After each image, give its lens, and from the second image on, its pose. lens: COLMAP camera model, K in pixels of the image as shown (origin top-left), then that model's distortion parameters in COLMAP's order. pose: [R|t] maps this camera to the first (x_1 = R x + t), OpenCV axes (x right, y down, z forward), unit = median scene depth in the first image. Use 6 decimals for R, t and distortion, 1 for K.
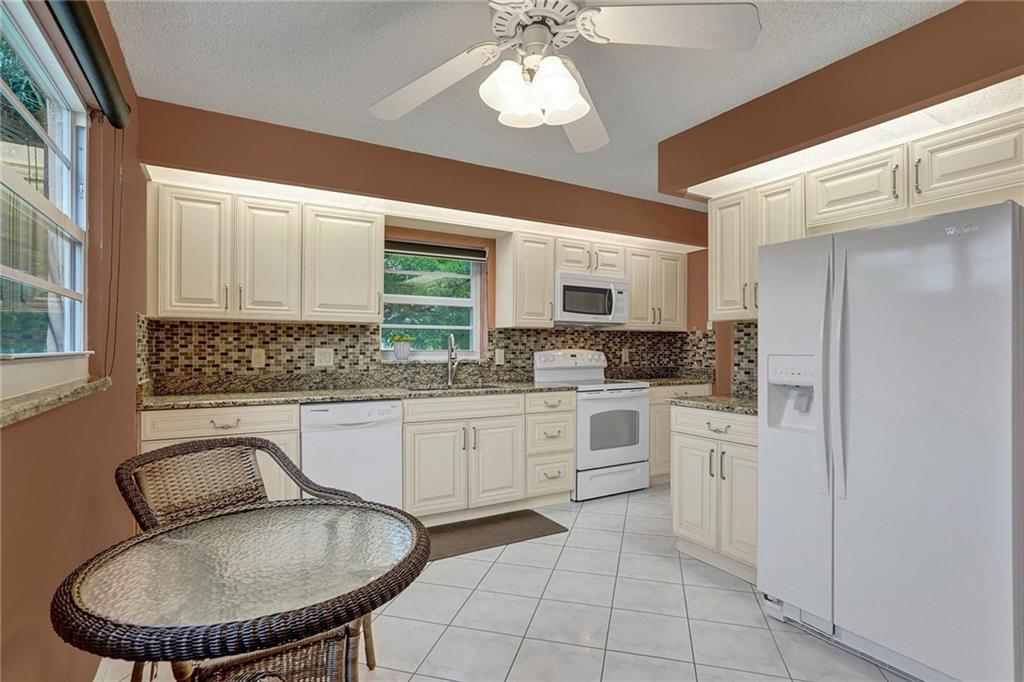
lens RADIAL K [[526.1, 0, 504.7], [0, 526.1, 344.1], [0, 0, 1]] dist [-0.016480, 0.000597]
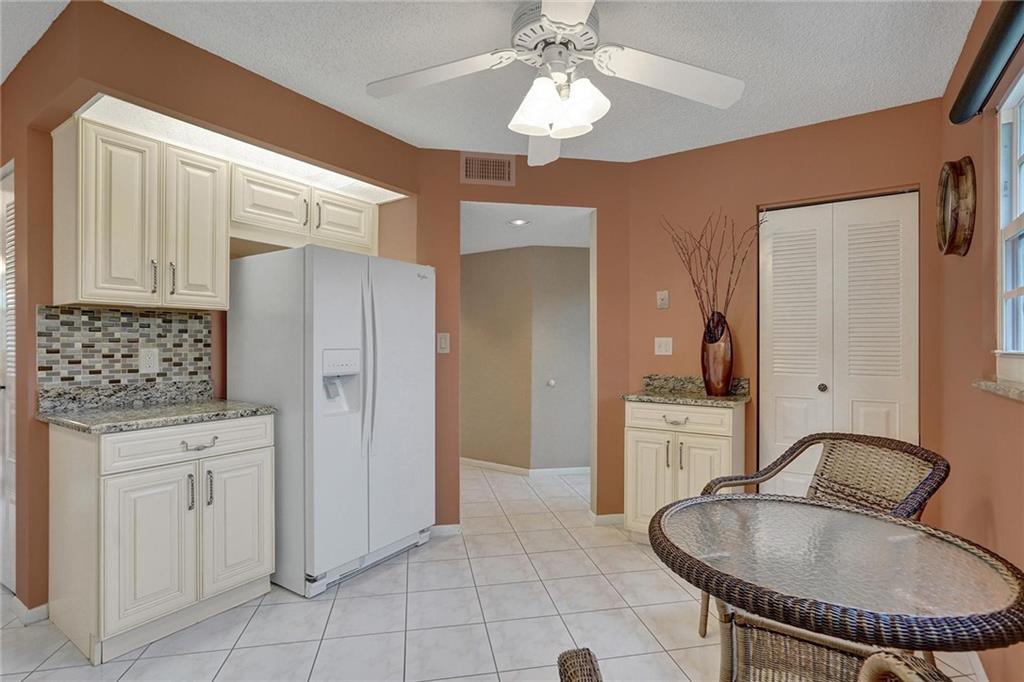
lens RADIAL K [[494.1, 0, 517.0], [0, 494.1, 340.6], [0, 0, 1]] dist [-0.026332, 0.011295]
pose [[-0.474427, 0.001852, 0.880293, -0.294615], [-0.004559, 0.999979, -0.004561, 0.003131], [-0.880283, -0.006177, -0.474409, 0.586616]]
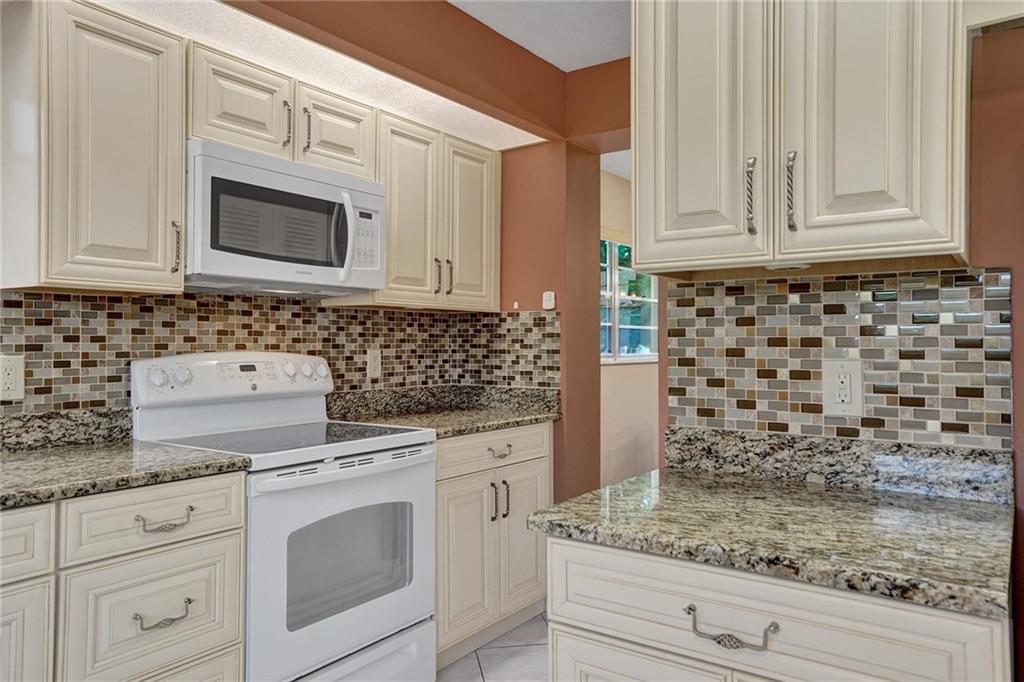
lens RADIAL K [[727.0, 0, 517.9], [0, 727.0, 331.7], [0, 0, 1]] dist [0.013849, 0.008558]
pose [[0.902298, 0.003050, 0.431101, 0.081331], [0.001360, 0.999950, -0.009921, 0.000440], [-0.431110, 0.009538, 0.902249, 0.433589]]
